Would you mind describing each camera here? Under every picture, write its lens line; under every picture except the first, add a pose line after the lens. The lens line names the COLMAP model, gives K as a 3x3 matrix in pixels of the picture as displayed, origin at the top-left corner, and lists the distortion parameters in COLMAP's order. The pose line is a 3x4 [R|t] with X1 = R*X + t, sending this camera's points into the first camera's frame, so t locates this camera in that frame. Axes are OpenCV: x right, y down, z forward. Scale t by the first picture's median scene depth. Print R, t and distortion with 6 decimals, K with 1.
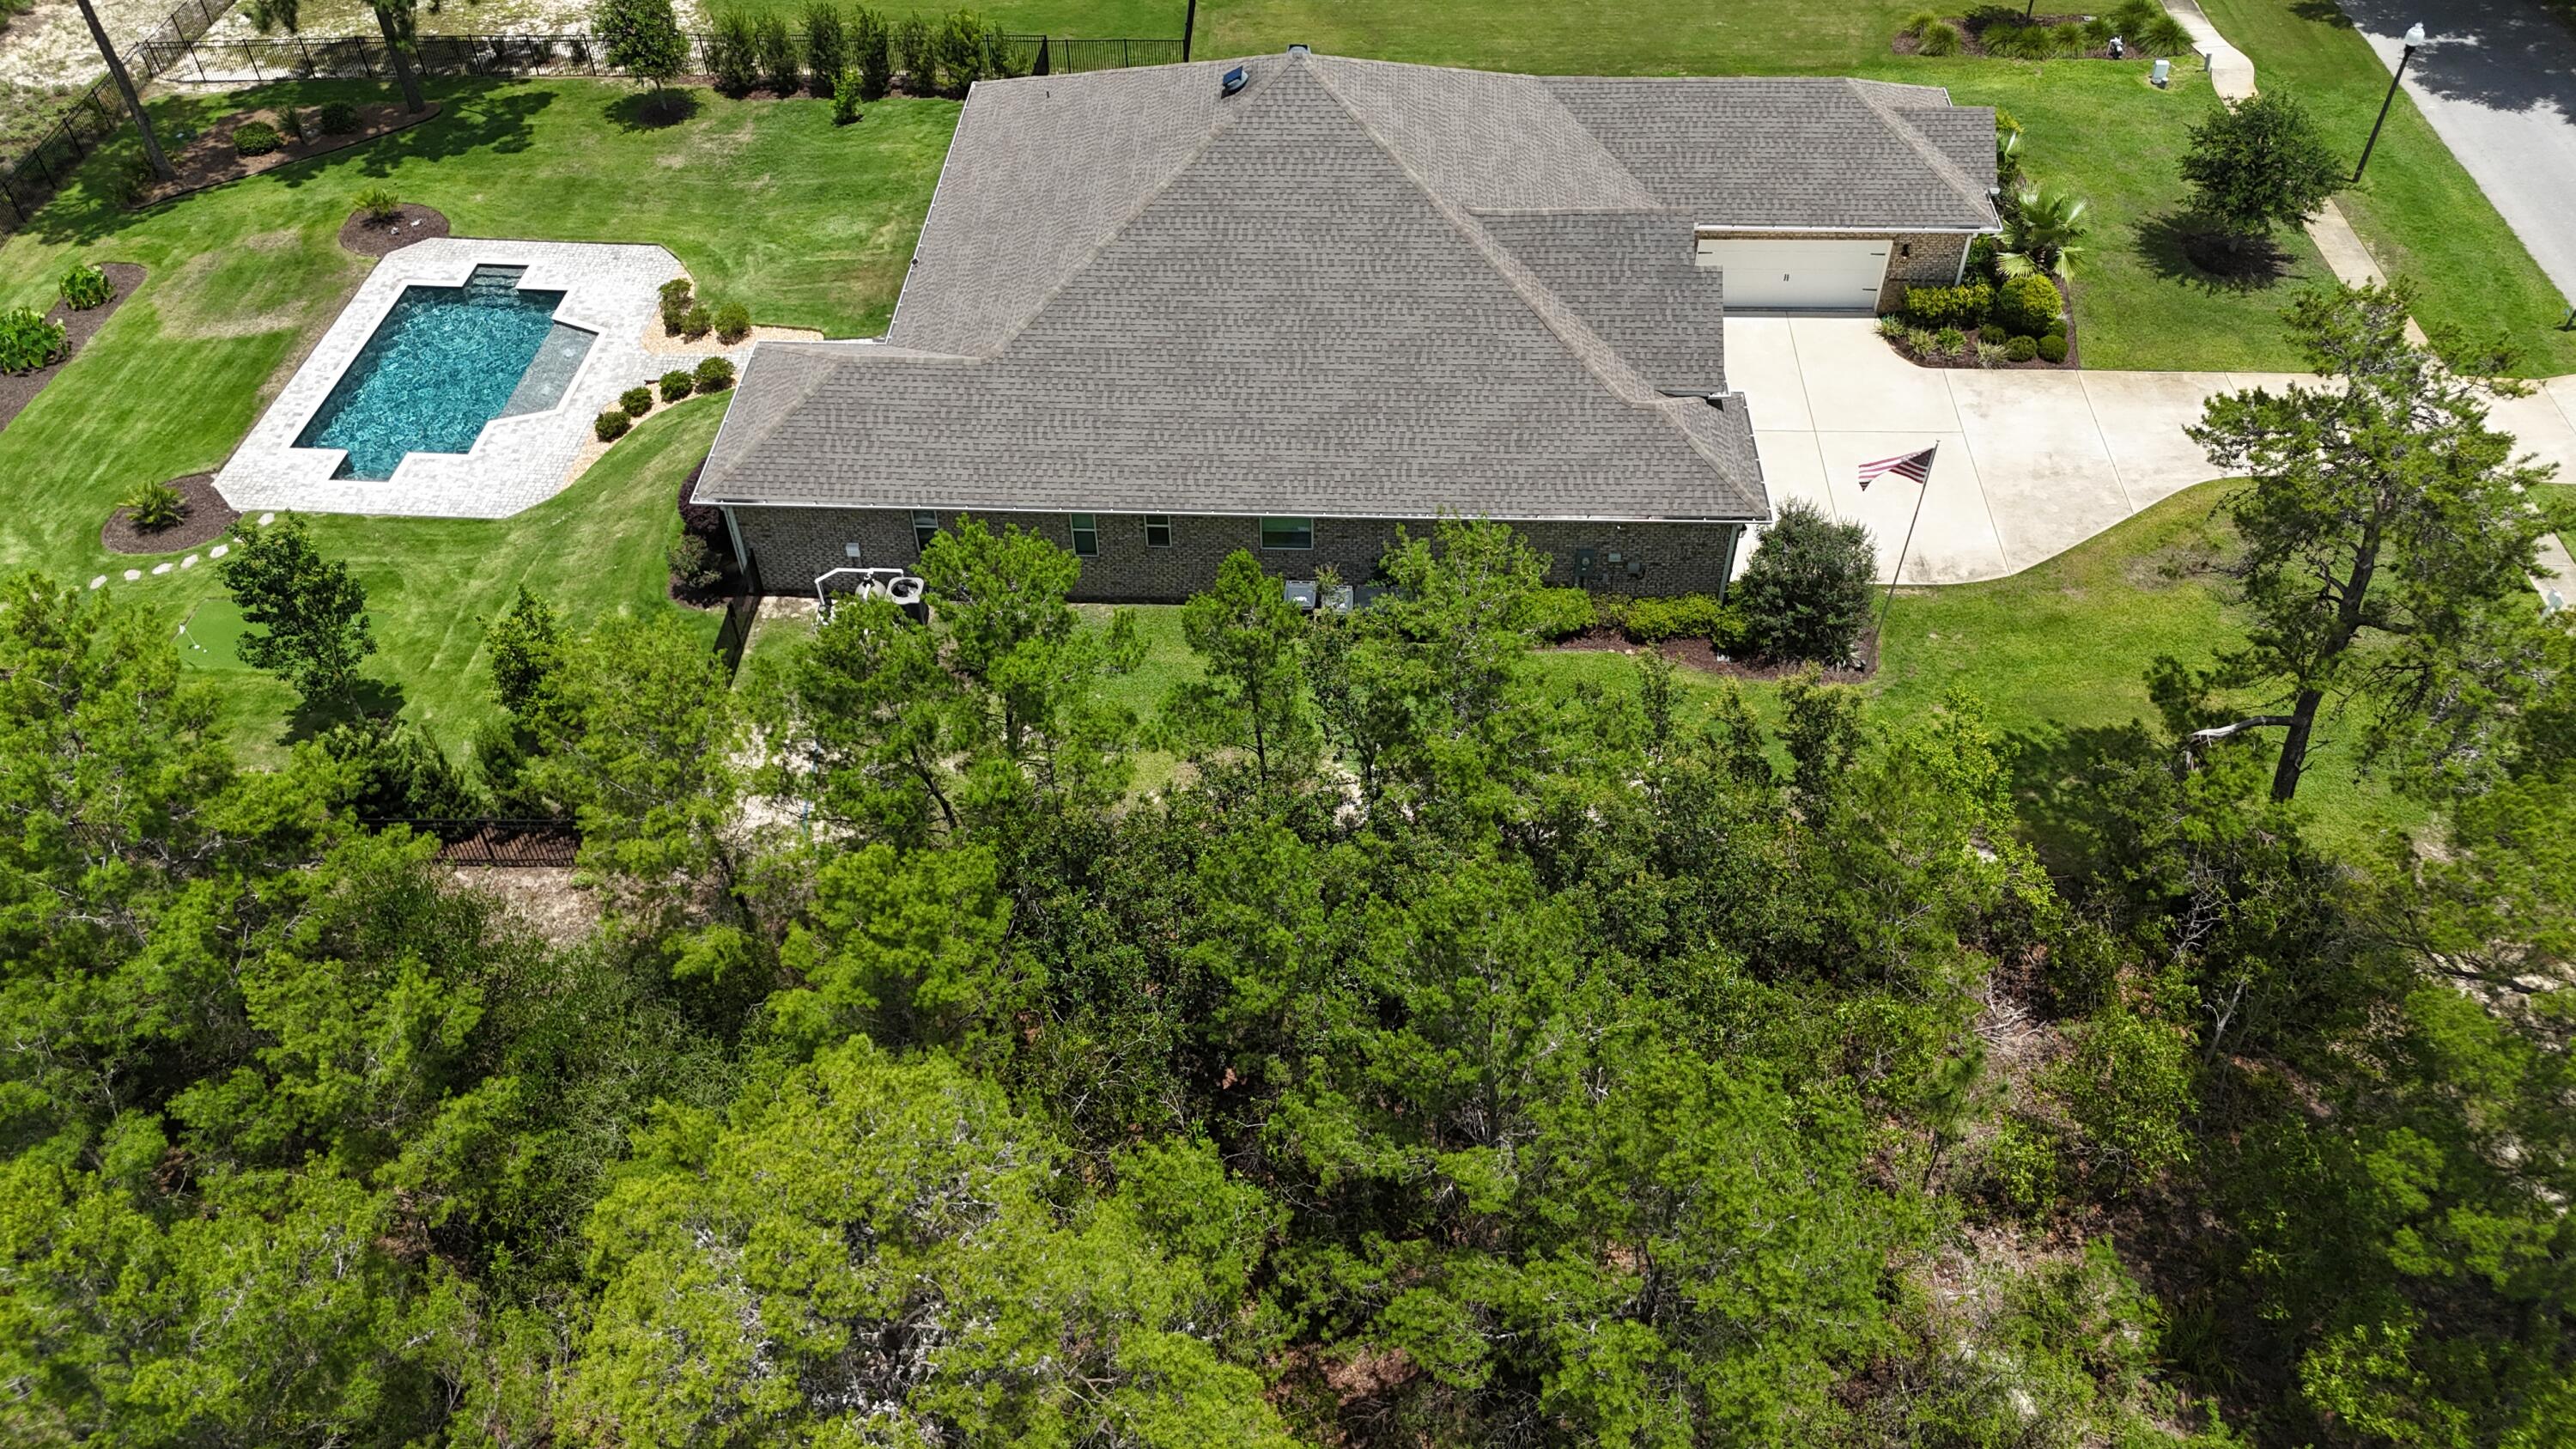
lens RADIAL K [[1902.1, 0, 1289.0], [0, 1902.1, 717.8], [0, 0, 1]] dist [0.074637, -0.073351]
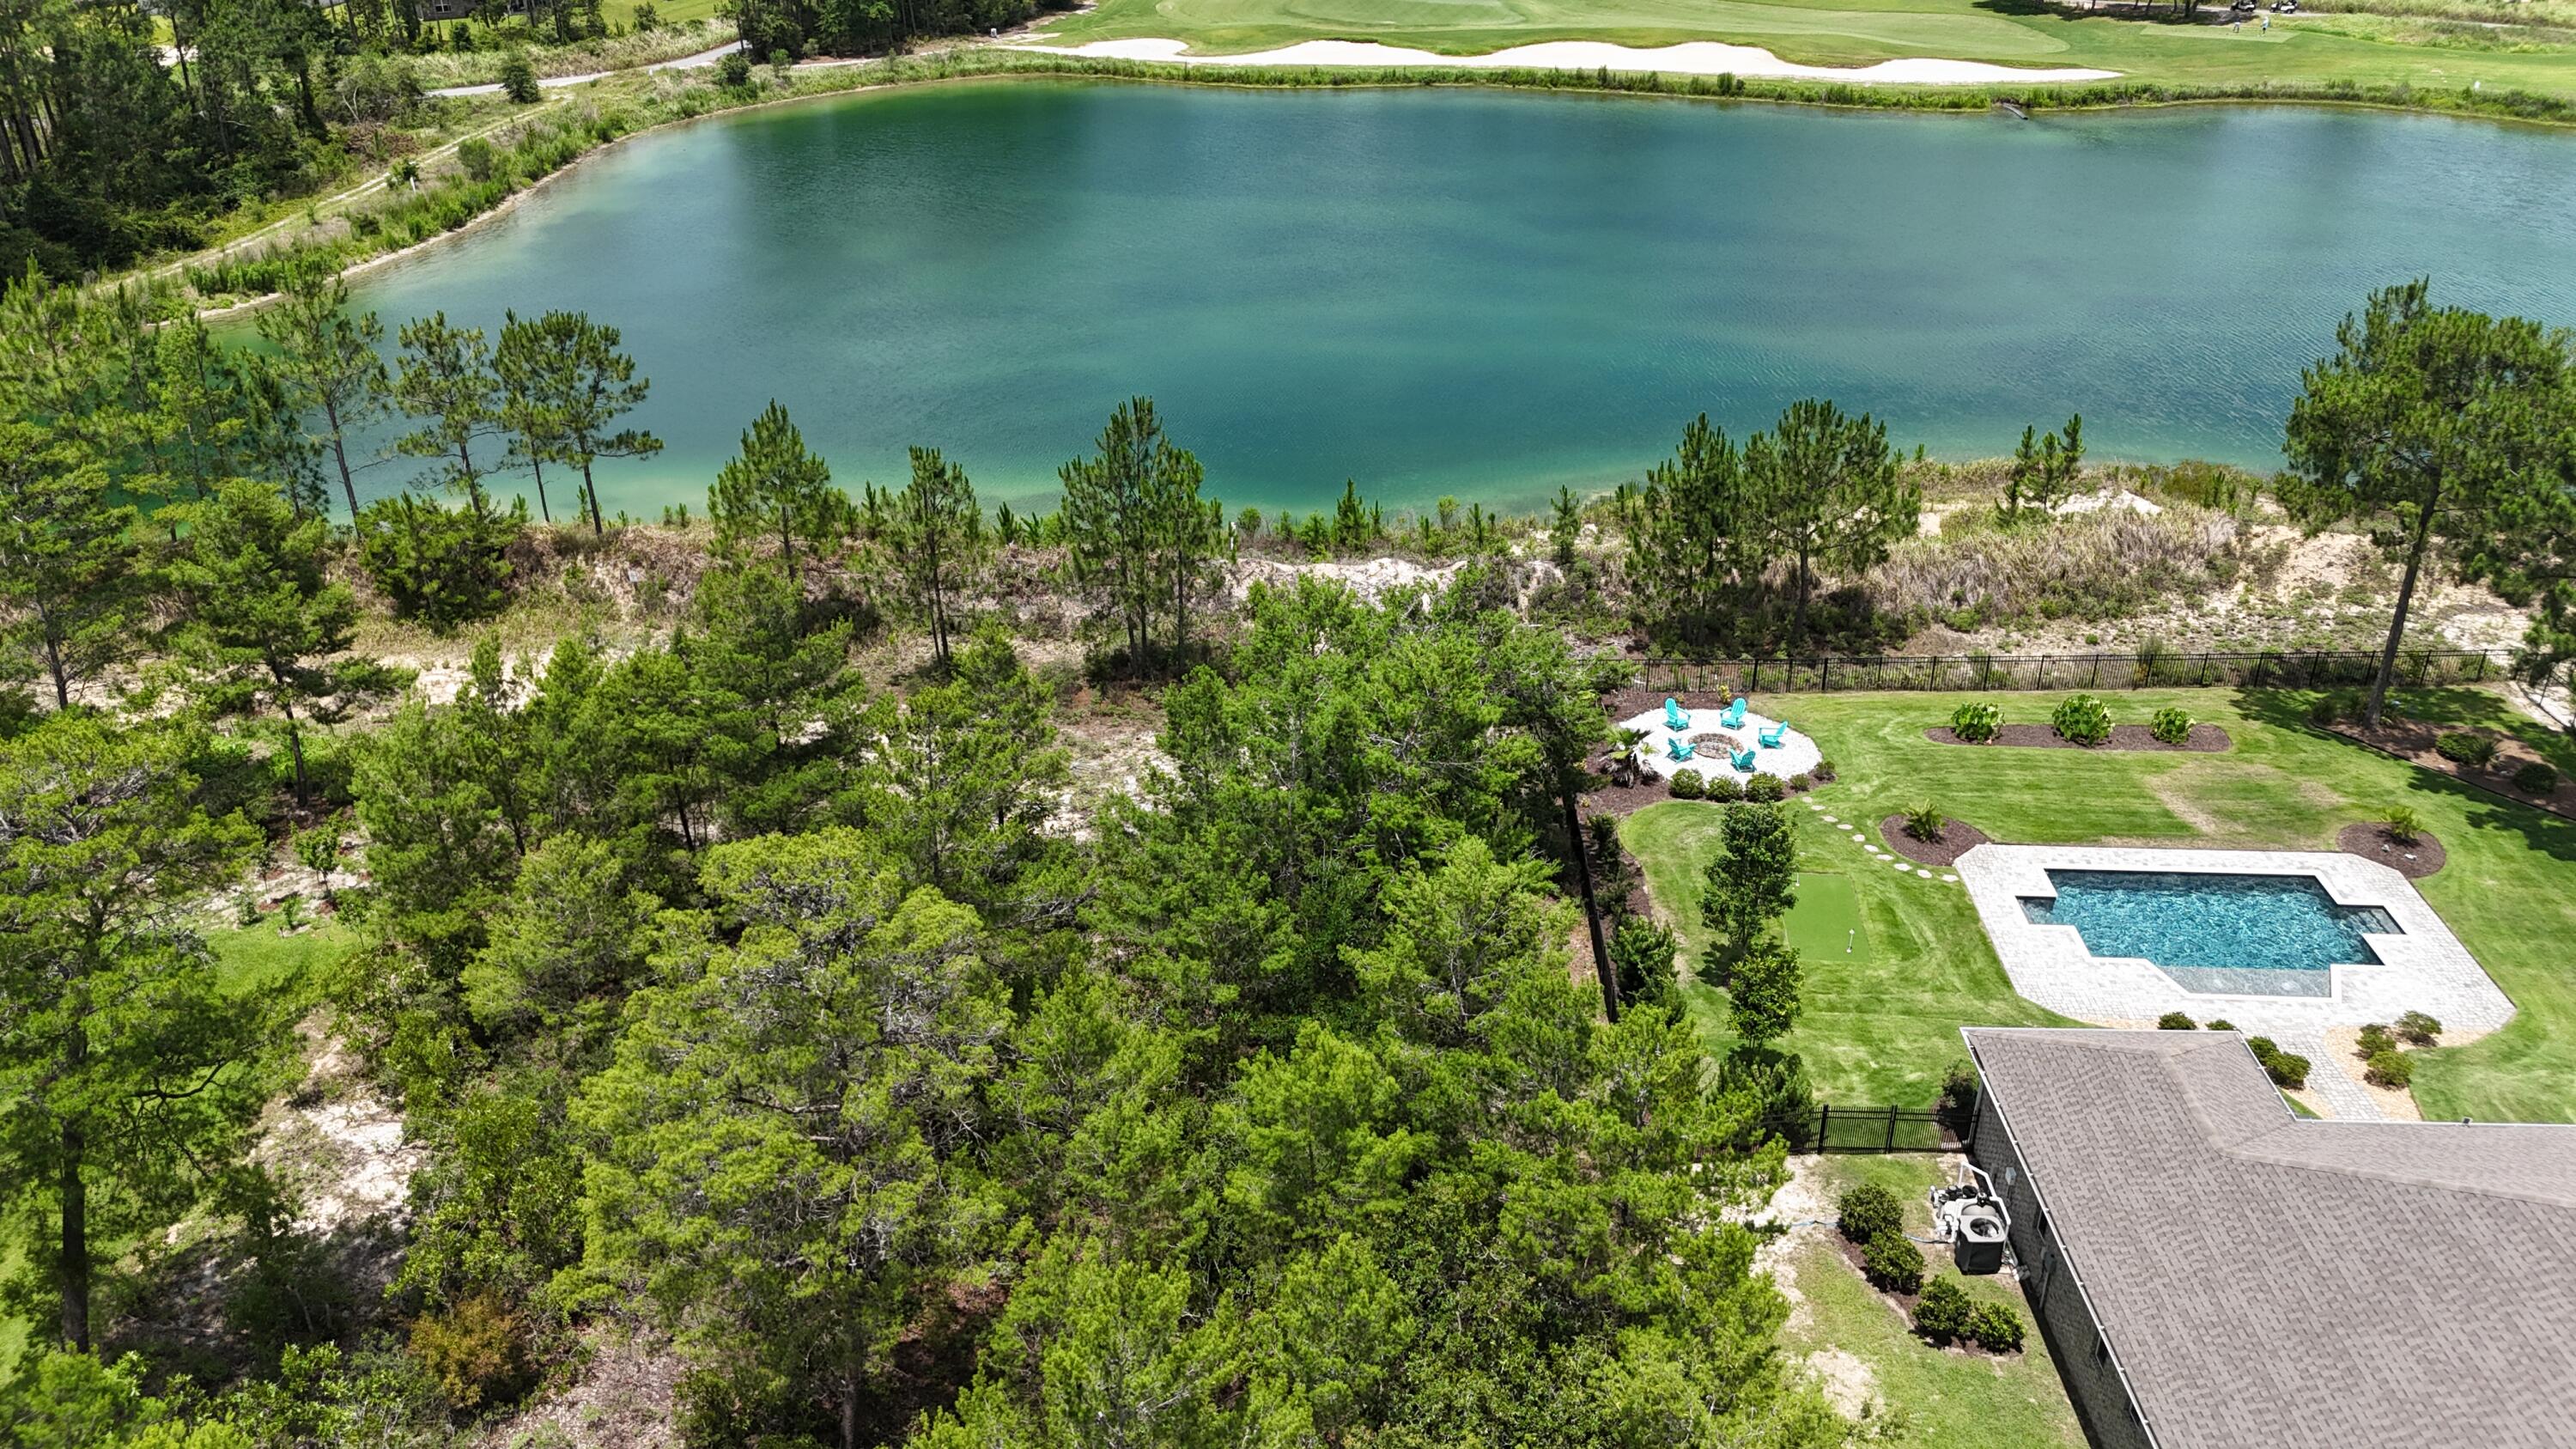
lens RADIAL K [[1902.1, 0, 1294.4], [0, 1902.1, 721.4], [0, 0, 1]] dist [0.074637, -0.073351]
pose [[0.010347, 0.475032, -0.879908, 0.429164], [-0.698026, 0.633510, 0.333803, -0.253688], [0.715998, 0.610745, 0.338139, 0.222352]]
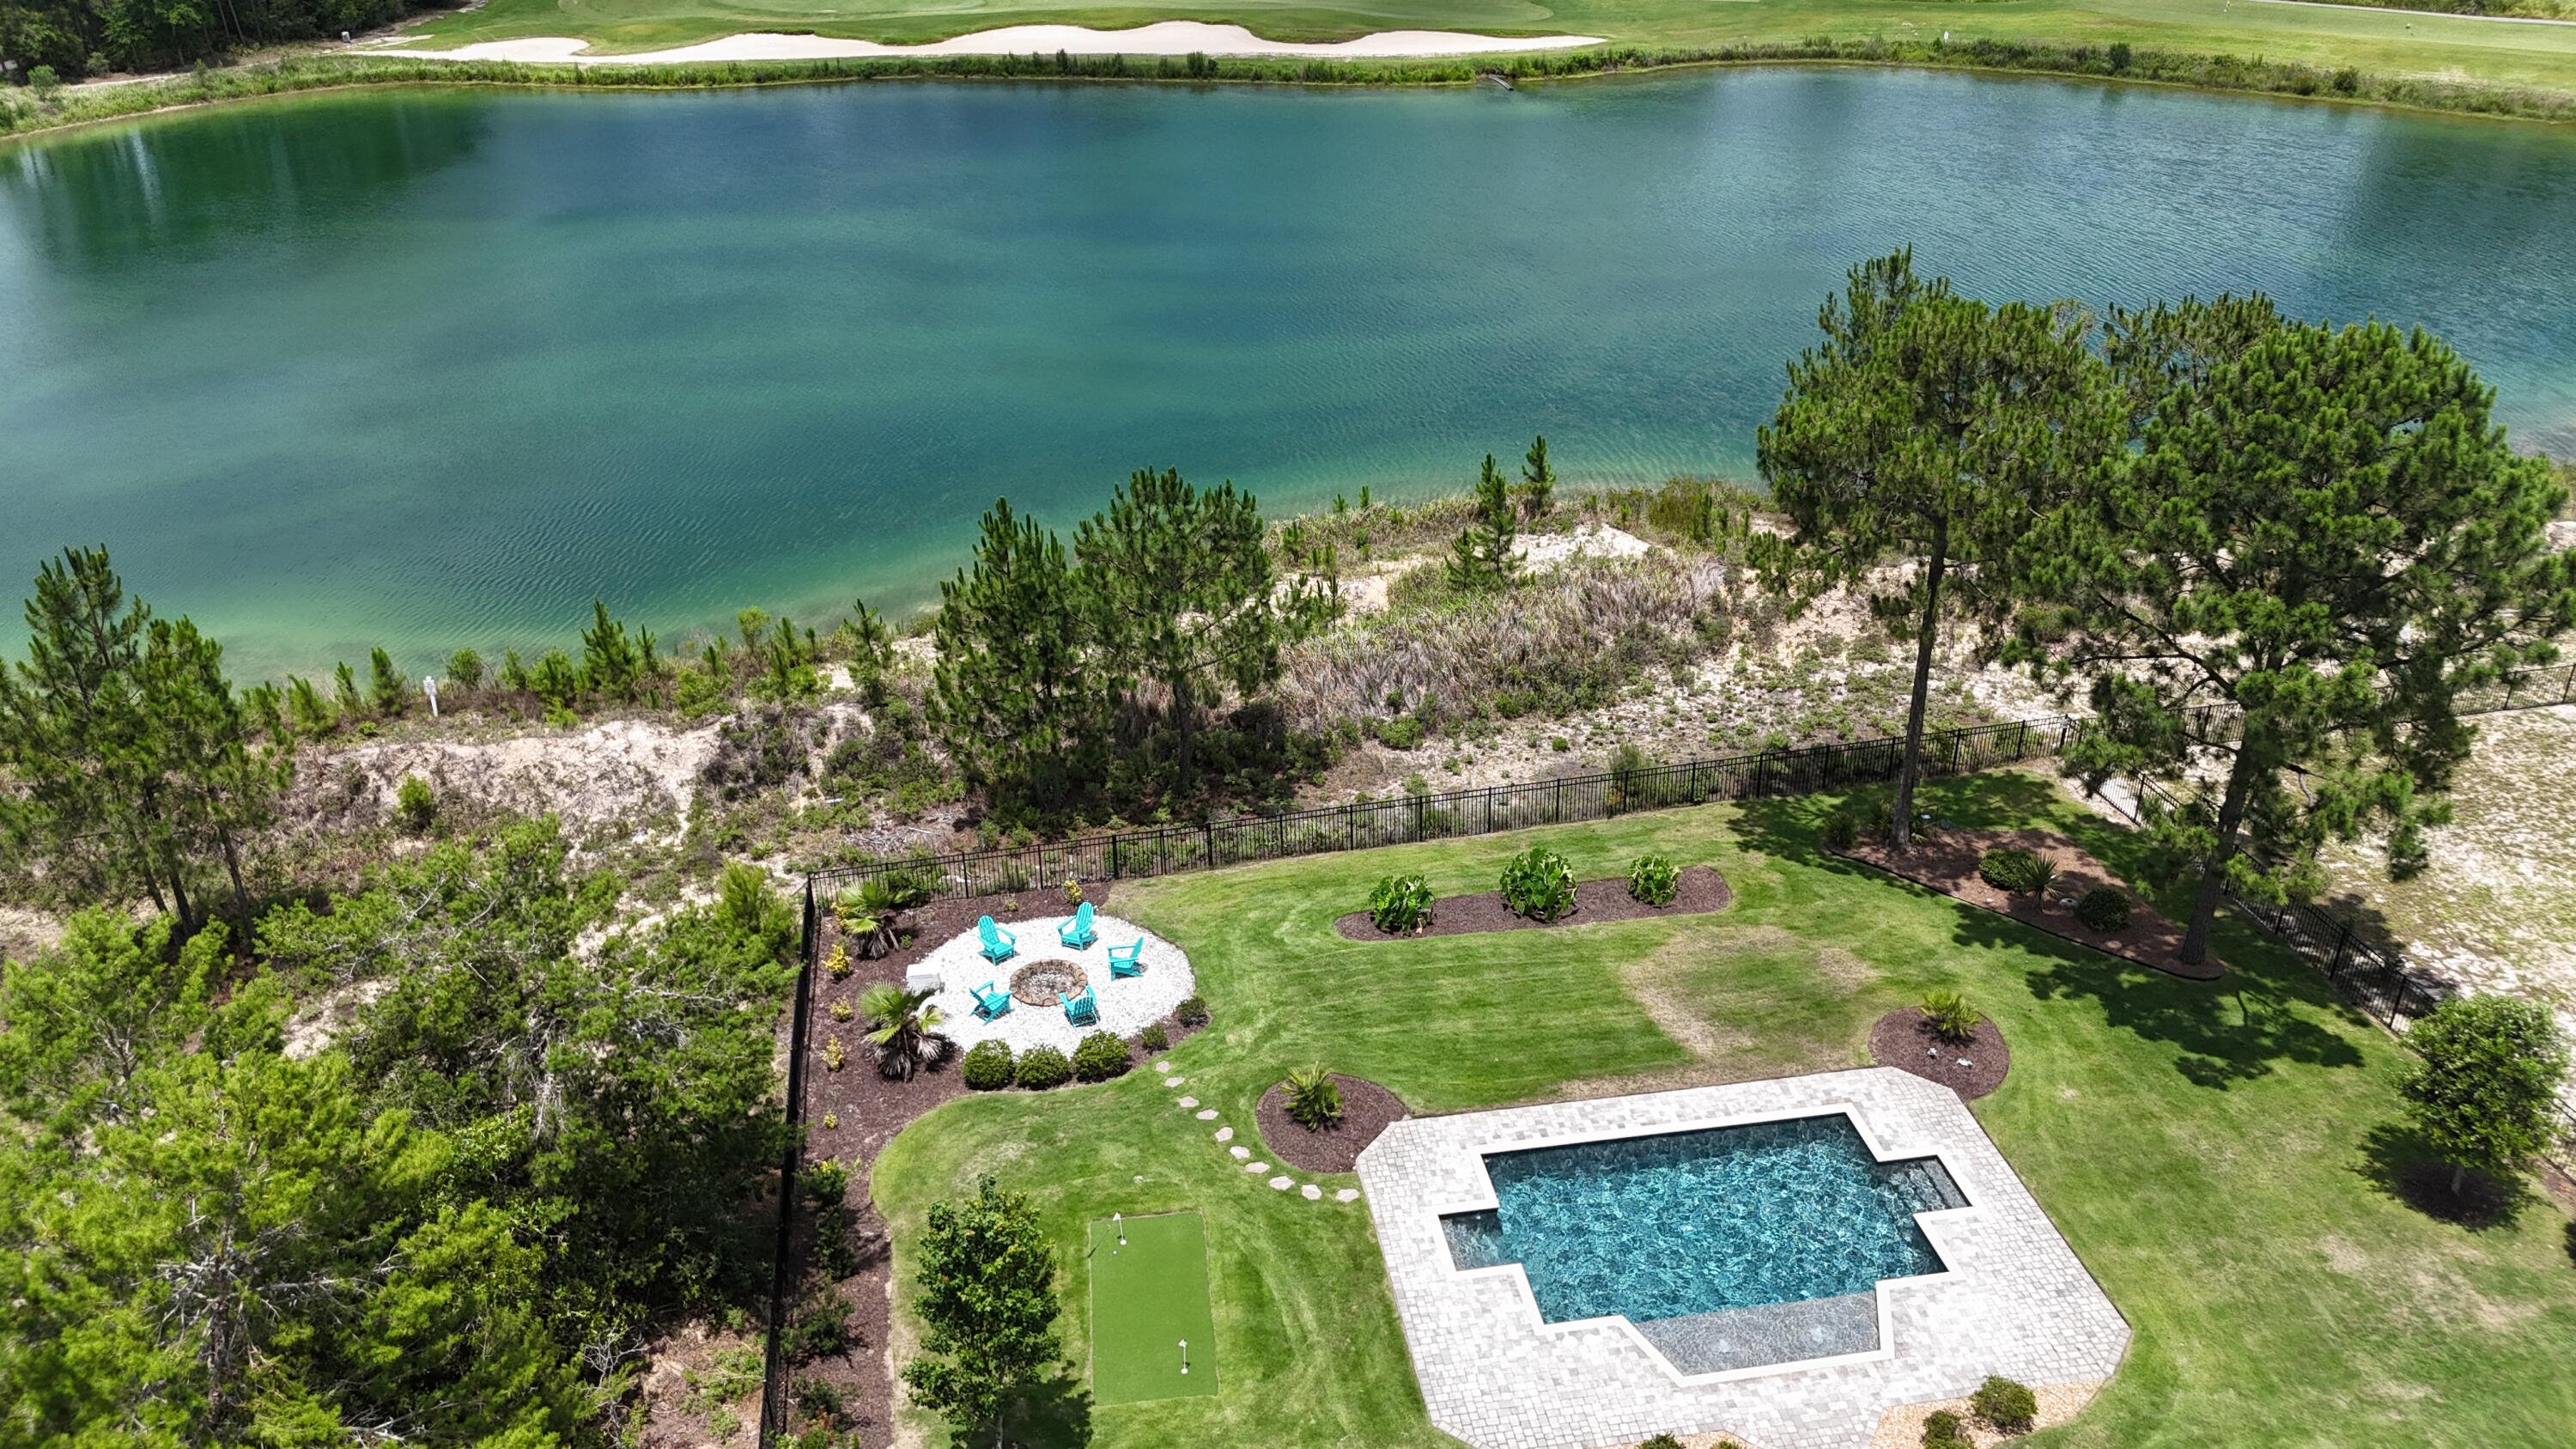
lens RADIAL K [[1902.1, 0, 1294.2], [0, 1902.1, 718.5], [0, 0, 1]] dist [0.074637, -0.073351]
pose [[0.226683, 0.460172, -0.858403, 0.050268], [-0.676584, 0.708380, 0.201079, -0.353007], [0.700606, 0.535201, 0.471923, 0.459373]]
